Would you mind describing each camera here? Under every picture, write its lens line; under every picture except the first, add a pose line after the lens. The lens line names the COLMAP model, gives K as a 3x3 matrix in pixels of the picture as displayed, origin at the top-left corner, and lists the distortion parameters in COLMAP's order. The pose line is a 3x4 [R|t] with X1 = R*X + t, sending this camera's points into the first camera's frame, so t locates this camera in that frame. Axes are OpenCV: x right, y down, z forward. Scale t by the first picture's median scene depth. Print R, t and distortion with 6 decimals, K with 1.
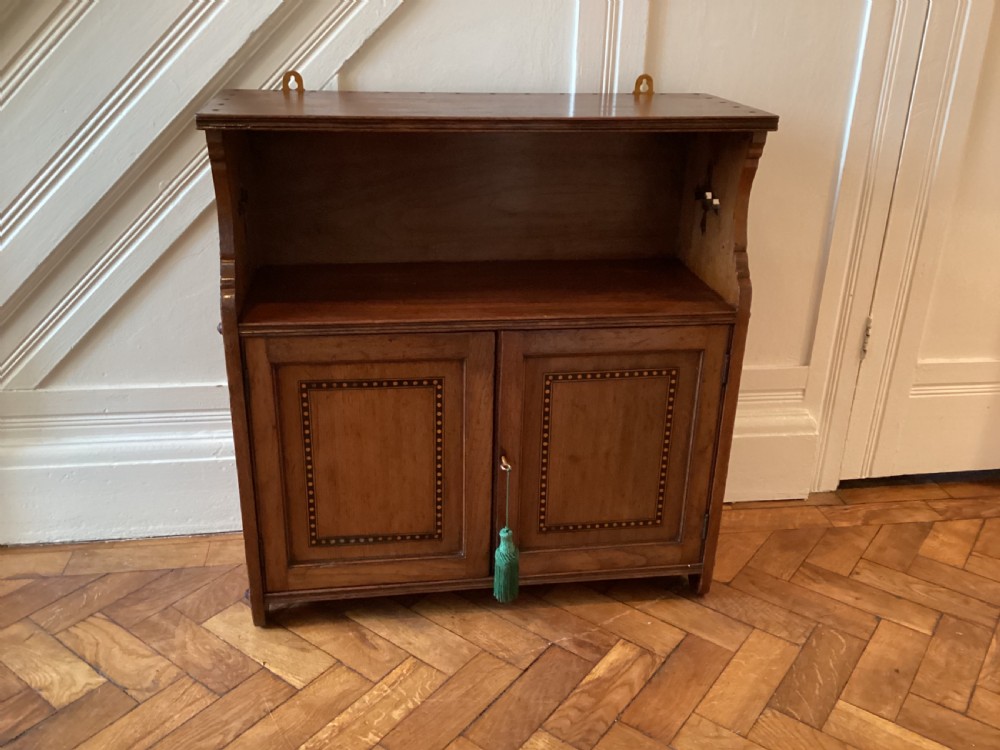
lens RADIAL K [[899.5, 0, 497.4], [0, 899.5, 377.1], [0, 0, 1]] dist [0.108254, -0.218494]
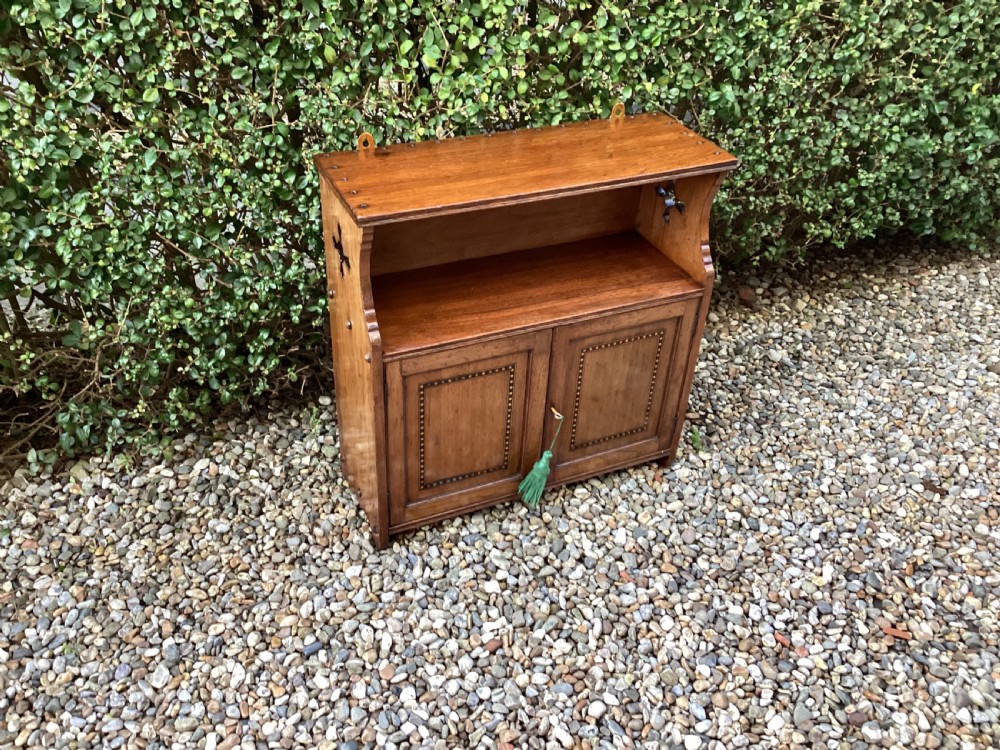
lens RADIAL K [[899.5, 0, 499.0], [0, 899.5, 374.6], [0, 0, 1]] dist [0.108254, -0.218494]
pose [[0.959447, -0.145372, 0.241513, -0.411637], [0.088365, 0.968686, 0.232032, -0.299580], [-0.267682, -0.201281, 0.942249, -0.289937]]
